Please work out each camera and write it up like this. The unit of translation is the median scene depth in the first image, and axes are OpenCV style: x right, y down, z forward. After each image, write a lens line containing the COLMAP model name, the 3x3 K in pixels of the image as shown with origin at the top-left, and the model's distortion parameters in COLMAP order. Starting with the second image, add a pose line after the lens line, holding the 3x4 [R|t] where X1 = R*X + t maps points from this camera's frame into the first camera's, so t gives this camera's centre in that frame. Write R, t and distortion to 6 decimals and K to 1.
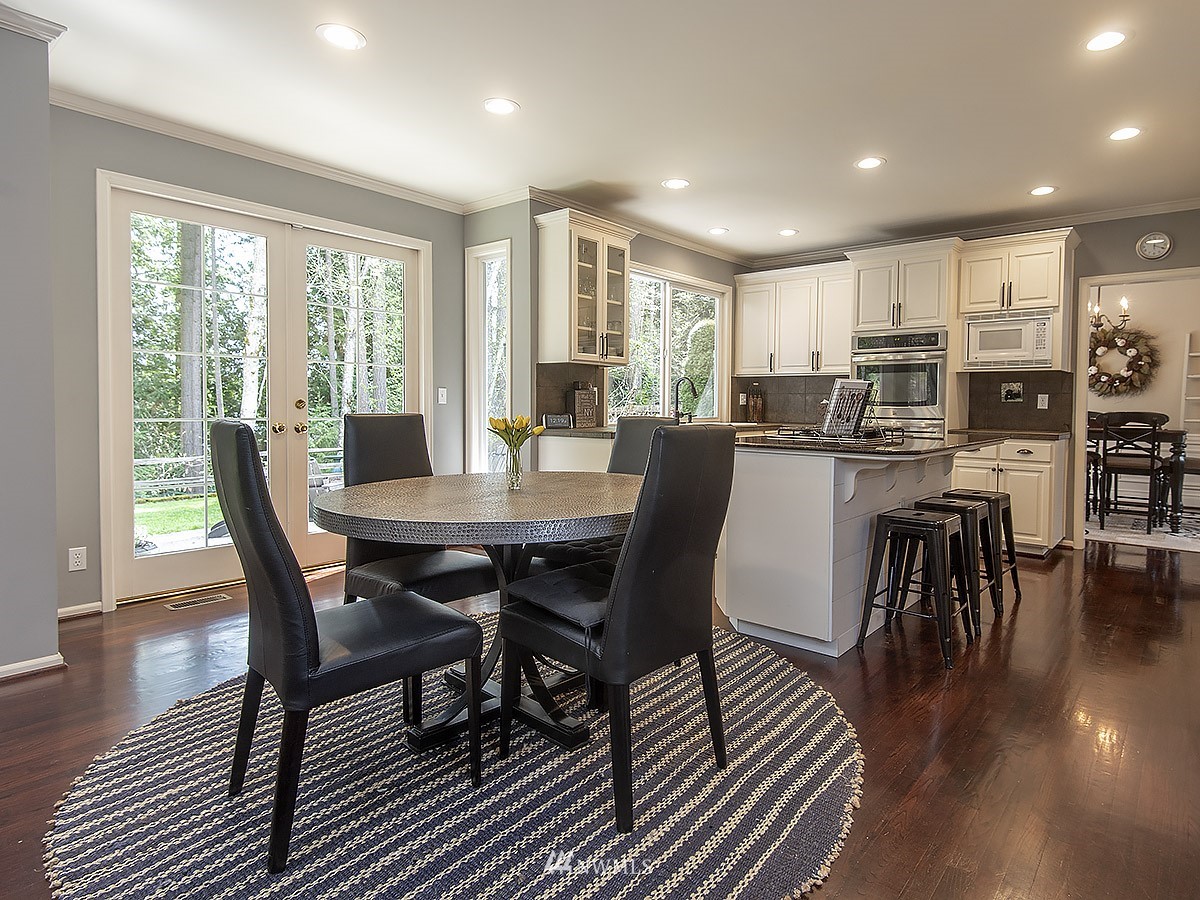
lens RADIAL K [[676.1, 0, 647.0], [0, 676.1, 425.4], [0, 0, 1]] dist [0.032351, -0.017696]
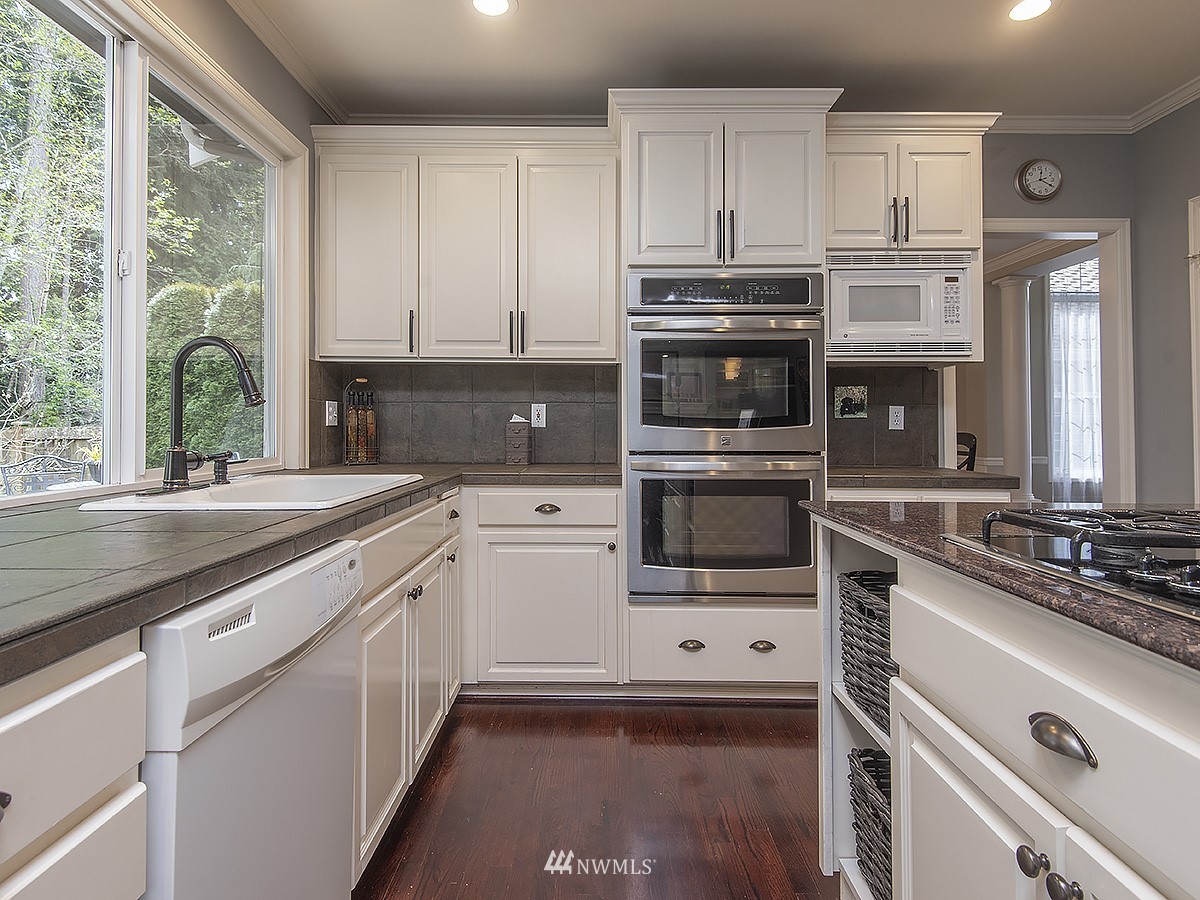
lens RADIAL K [[676.1, 0, 596.7], [0, 676.1, 418.9], [0, 0, 1]] dist [0.032351, -0.017696]
pose [[0.785253, -0.000441, 0.619175, 0.002871], [0.023968, 0.999272, -0.029685, -0.020673], [-0.618711, 0.038150, 0.784692, 0.638579]]
